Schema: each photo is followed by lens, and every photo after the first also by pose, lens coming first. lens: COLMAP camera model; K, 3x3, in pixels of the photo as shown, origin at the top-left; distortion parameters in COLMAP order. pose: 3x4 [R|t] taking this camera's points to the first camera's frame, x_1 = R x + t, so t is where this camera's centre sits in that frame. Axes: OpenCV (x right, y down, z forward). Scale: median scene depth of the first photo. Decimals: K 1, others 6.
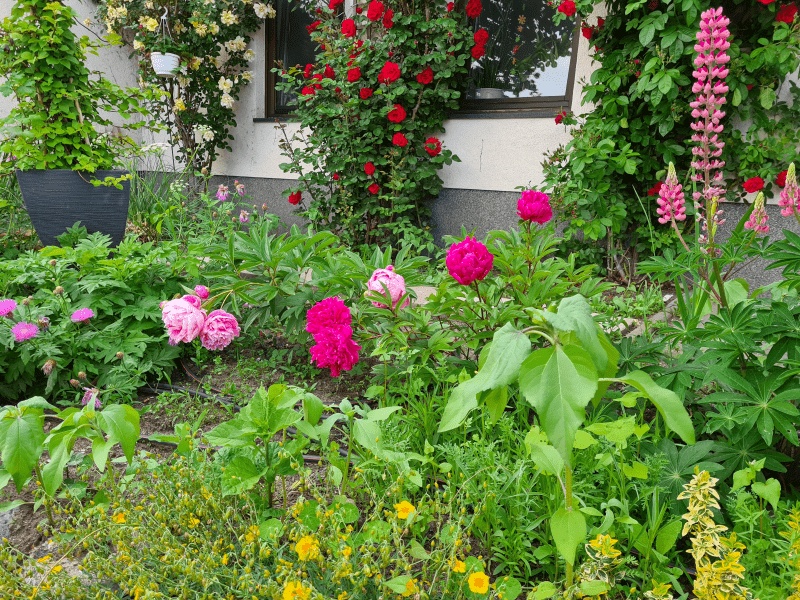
lens RADIAL K [[599.8, 0, 400.0], [0, 599.8, 300.0], [0, 0, 1]] dist [0.061439, -0.044660]
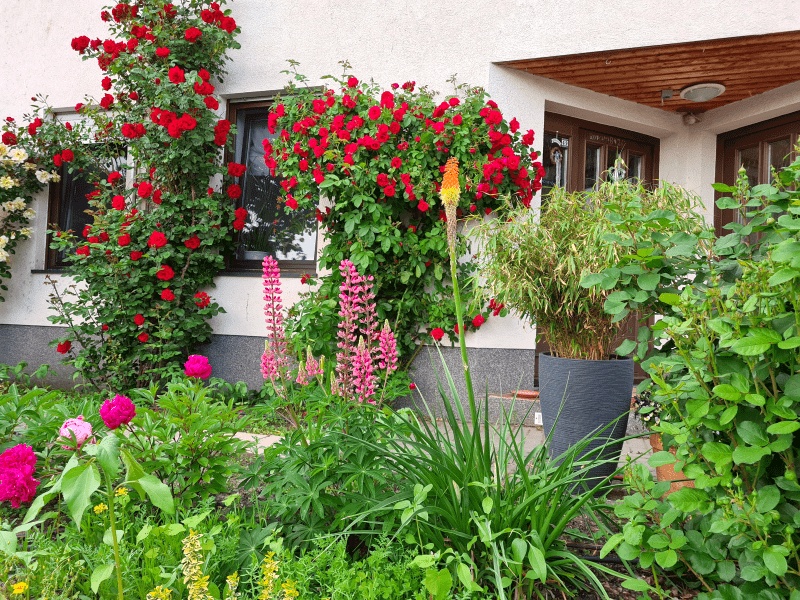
lens RADIAL K [[599.8, 0, 400.0], [0, 599.8, 300.0], [0, 0, 1]] dist [0.061439, -0.044660]
pose [[0.962986, -0.003466, 0.269531, 0.110240], [0.061222, 0.976598, -0.206177, 0.004596], [-0.262508, 0.215047, 0.940662, -0.178338]]
